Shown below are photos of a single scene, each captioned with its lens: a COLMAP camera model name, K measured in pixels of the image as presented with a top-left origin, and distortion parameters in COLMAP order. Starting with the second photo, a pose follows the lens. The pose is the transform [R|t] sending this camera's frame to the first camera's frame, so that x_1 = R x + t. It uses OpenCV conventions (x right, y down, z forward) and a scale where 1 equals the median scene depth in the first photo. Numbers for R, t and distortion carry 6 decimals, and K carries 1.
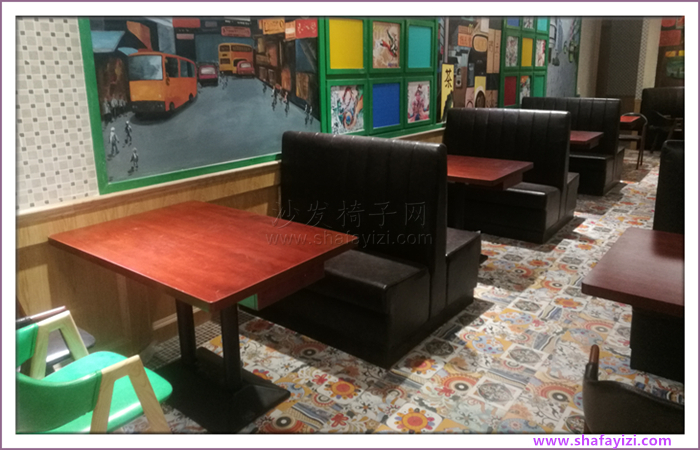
lens RADIAL K [[550.5, 0, 351.3], [0, 550.5, 180.7], [0, 0, 1]] dist [-0.001756, 0.003594]
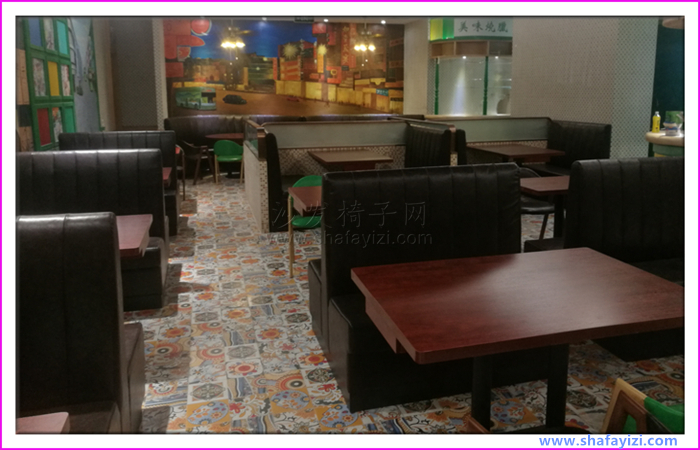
lens RADIAL K [[550.5, 0, 351.3], [0, 550.5, 180.7], [0, 0, 1]] dist [-0.001756, 0.003594]
pose [[0.582128, -0.116348, 0.804730, -0.139030], [0.155968, 0.987309, 0.029920, -0.056183], [-0.797998, 0.108095, 0.592886, 0.252980]]
